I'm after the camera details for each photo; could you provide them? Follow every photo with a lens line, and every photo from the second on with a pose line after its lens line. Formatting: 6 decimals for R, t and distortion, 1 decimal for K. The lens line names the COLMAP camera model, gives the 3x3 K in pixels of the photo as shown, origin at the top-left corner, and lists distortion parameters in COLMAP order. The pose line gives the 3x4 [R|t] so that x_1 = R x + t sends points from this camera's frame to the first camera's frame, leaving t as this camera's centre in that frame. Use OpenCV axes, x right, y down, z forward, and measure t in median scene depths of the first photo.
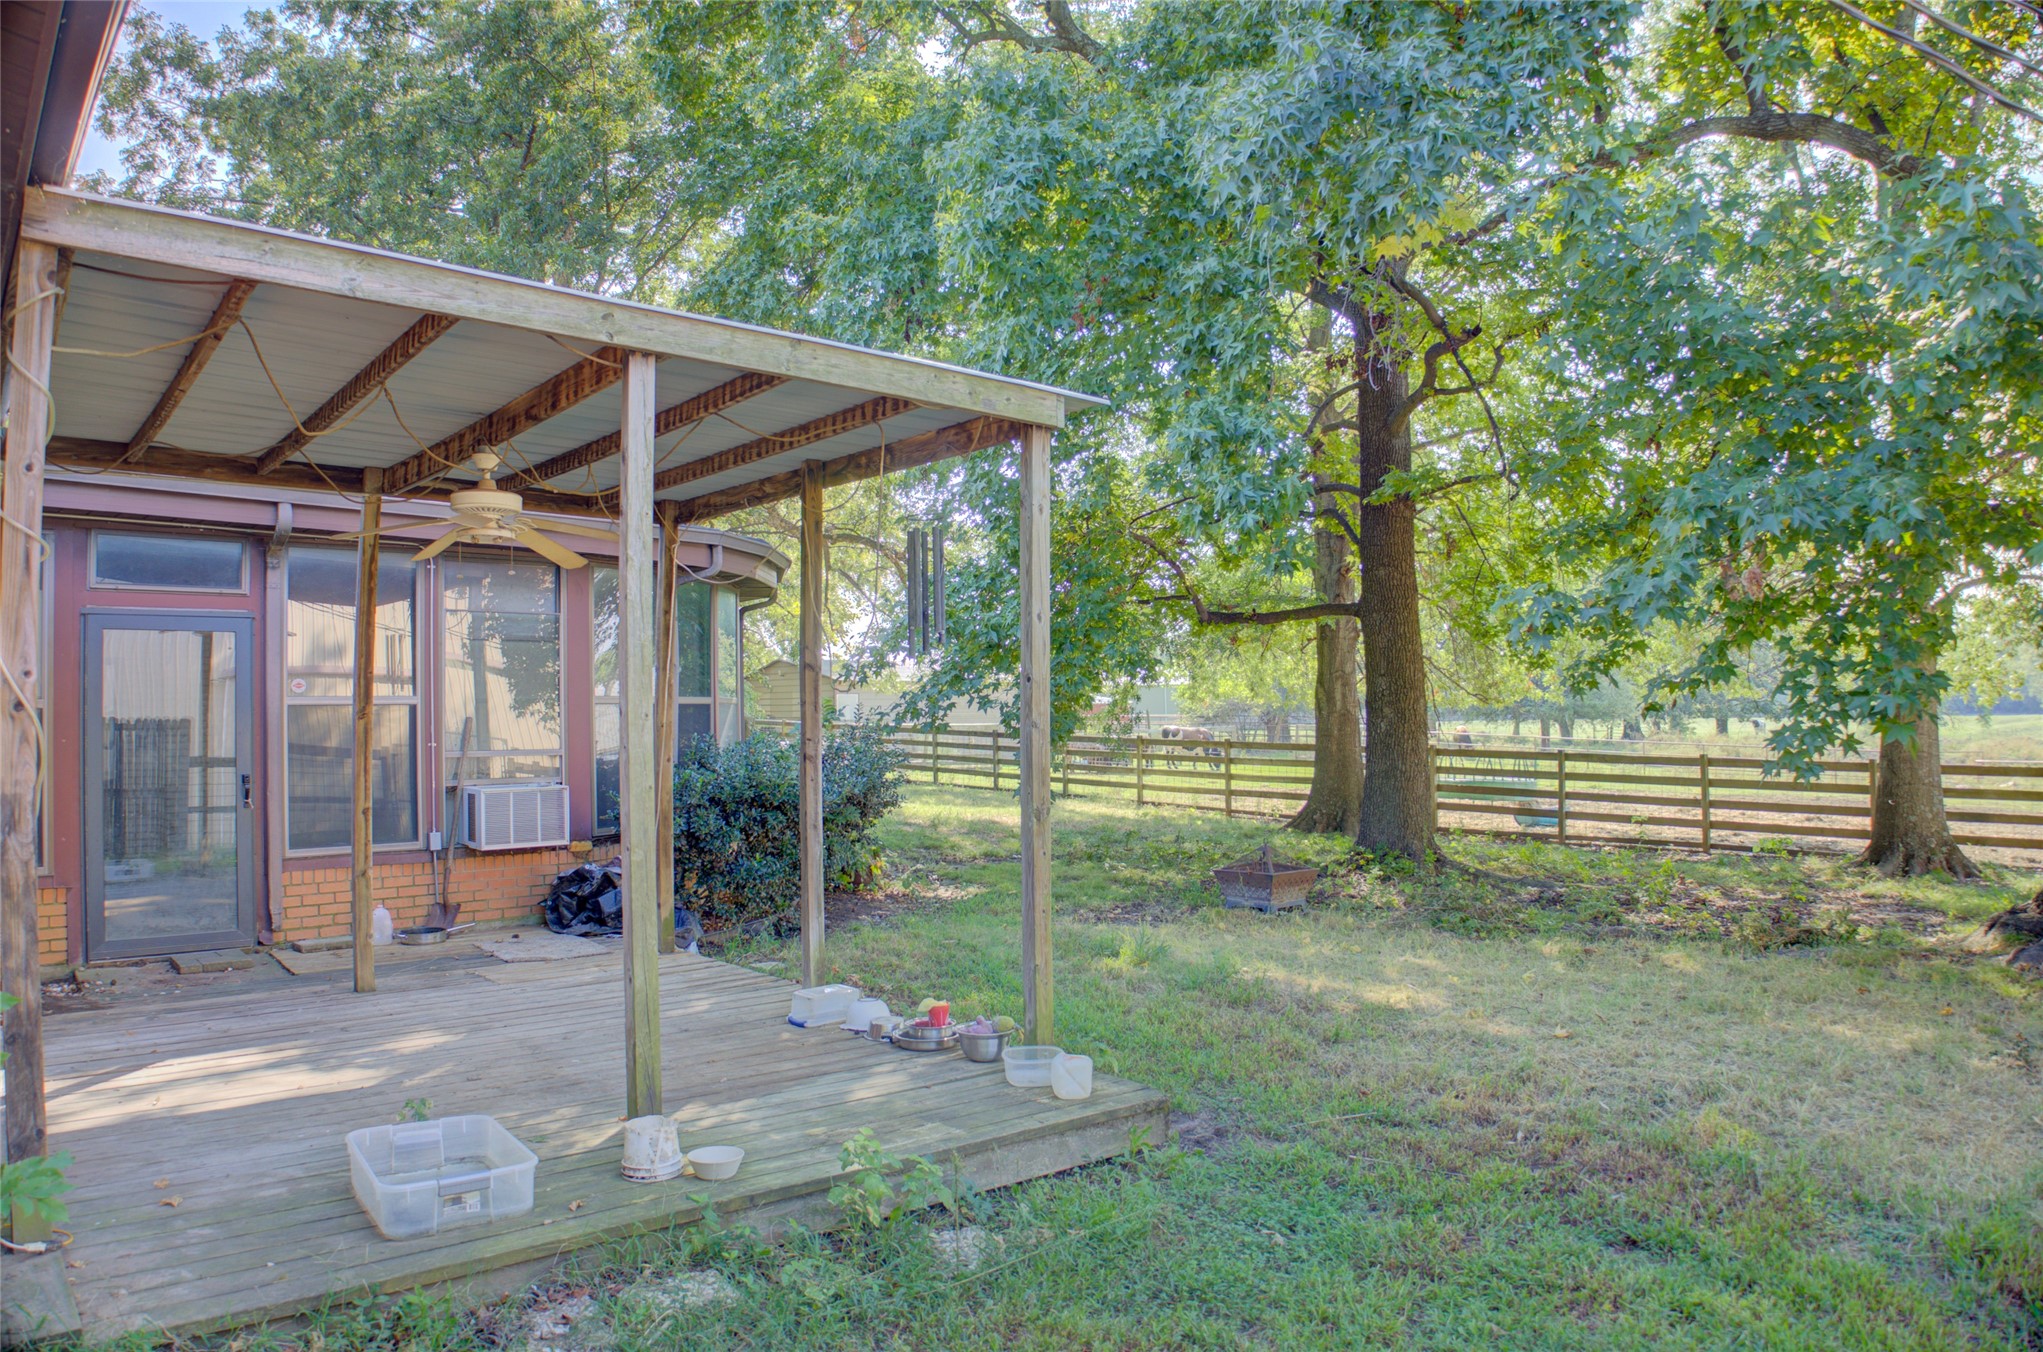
lens RADIAL K [[1378.1, 0, 1024.7], [0, 1378.1, 673.3], [0, 0, 1]] dist [-0.106145, 0.010949]
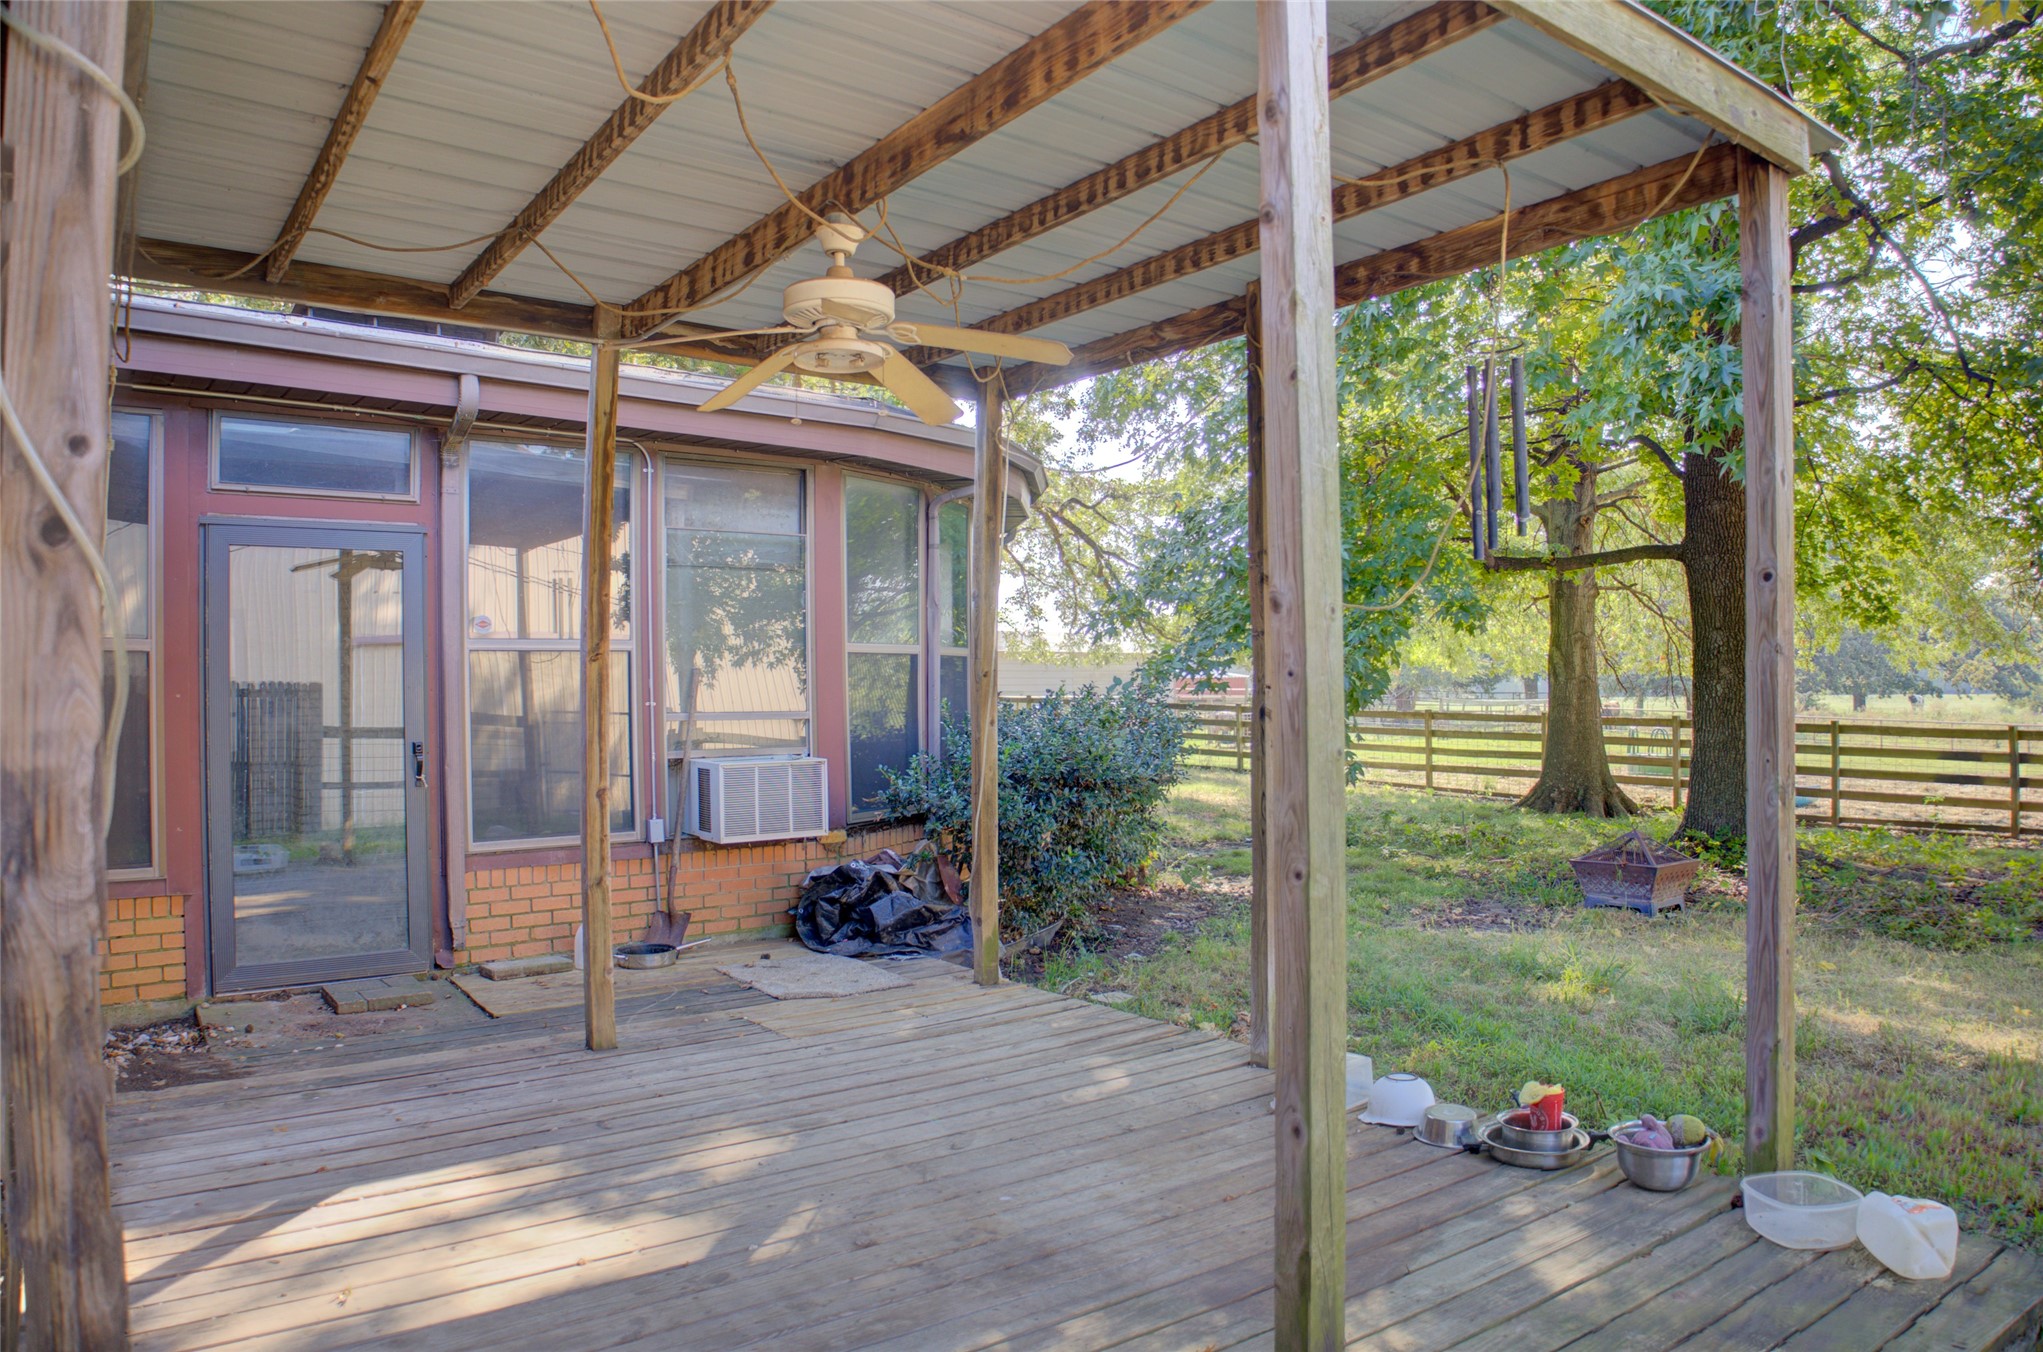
lens RADIAL K [[1365.4, 0, 1027.9], [0, 1365.4, 684.1], [0, 0, 1]] dist [-0.130925, 0.034797]
pose [[0.998408, 0.000242, -0.056405, -0.192496], [0.001117, 0.999710, 0.024064, 0.024509], [0.056394, -0.024089, 0.998118, 0.262361]]
